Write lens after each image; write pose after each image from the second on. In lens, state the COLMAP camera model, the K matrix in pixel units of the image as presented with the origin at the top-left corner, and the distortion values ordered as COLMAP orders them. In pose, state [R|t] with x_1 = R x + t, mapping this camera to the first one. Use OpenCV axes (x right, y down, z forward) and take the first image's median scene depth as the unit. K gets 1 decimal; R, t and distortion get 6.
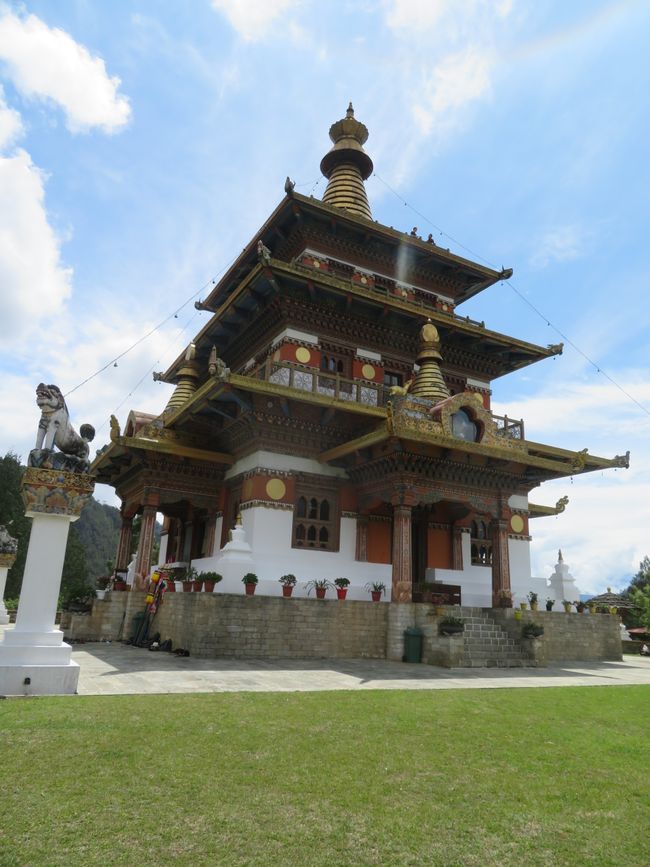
lens RADIAL K [[610.2, 0, 325.0], [0, 610.2, 433.5], [0, 0, 1]] dist [0.001925, 0.000453]
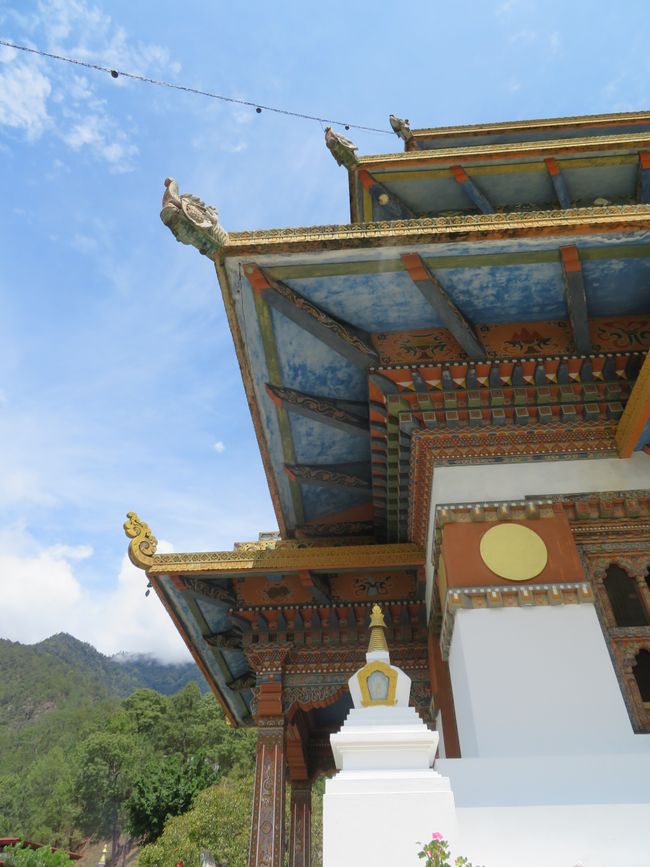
lens RADIAL K [[624.3, 0, 325.0], [0, 624.3, 433.5], [0, 0, 1]] dist [-0.003718, -0.000008]
pose [[0.838176, -0.398327, -0.372554, -0.013650], [0.191366, 0.854444, -0.483016, 0.167786], [0.510725, 0.333559, 0.792401, 0.620571]]
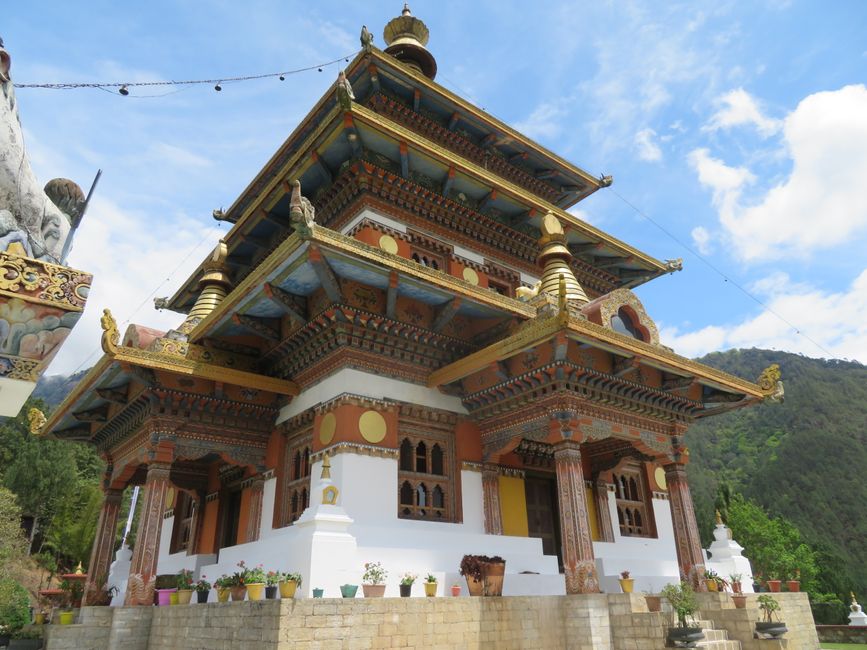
lens RADIAL K [[624.3, 0, 433.5], [0, 624.3, 325.0], [0, 0, 1]] dist [-0.003718, -0.000008]
pose [[0.982843, 0.007025, 0.184310, -0.129629], [0.020881, 0.988613, -0.149027, 0.079659], [-0.183258, 0.150319, 0.971504, 0.305591]]
